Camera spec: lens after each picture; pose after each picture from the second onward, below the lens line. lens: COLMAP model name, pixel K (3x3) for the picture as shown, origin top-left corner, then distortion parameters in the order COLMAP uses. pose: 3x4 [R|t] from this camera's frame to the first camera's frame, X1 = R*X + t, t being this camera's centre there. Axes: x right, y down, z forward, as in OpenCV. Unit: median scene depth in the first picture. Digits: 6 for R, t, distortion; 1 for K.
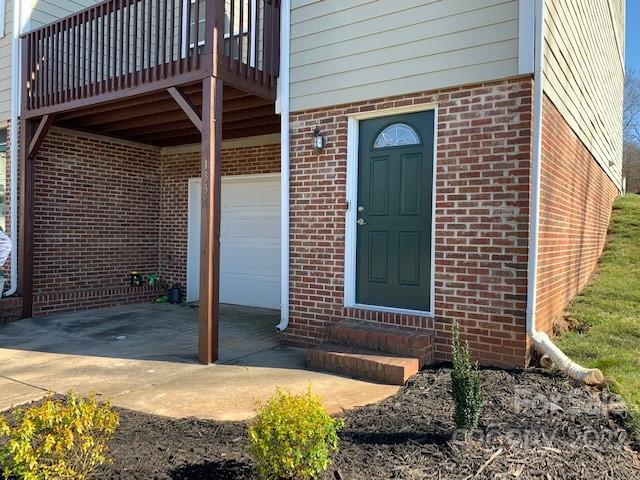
lens RADIAL K [[498.8, 0, 321.3], [0, 498.8, 238.2], [0, 0, 1]] dist [0.058943, -0.009682]
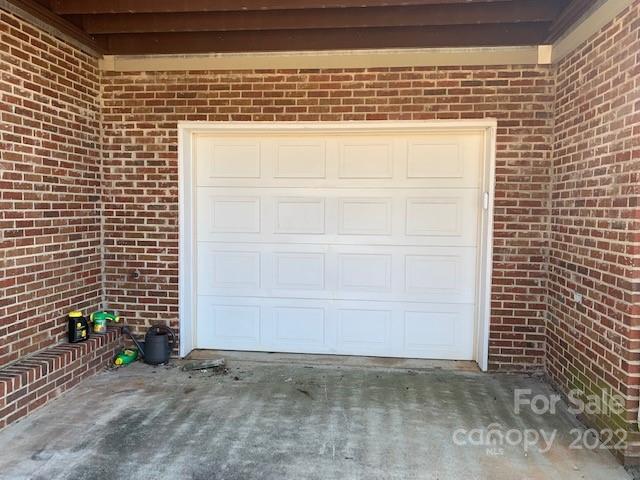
lens RADIAL K [[498.8, 0, 319.3], [0, 498.8, 239.7], [0, 0, 1]] dist [0.058943, -0.009682]
pose [[0.888869, -0.037997, 0.456584, -0.376710], [0.007925, 0.997681, 0.067599, -0.031790], [-0.458094, -0.056468, 0.887109, 0.468047]]
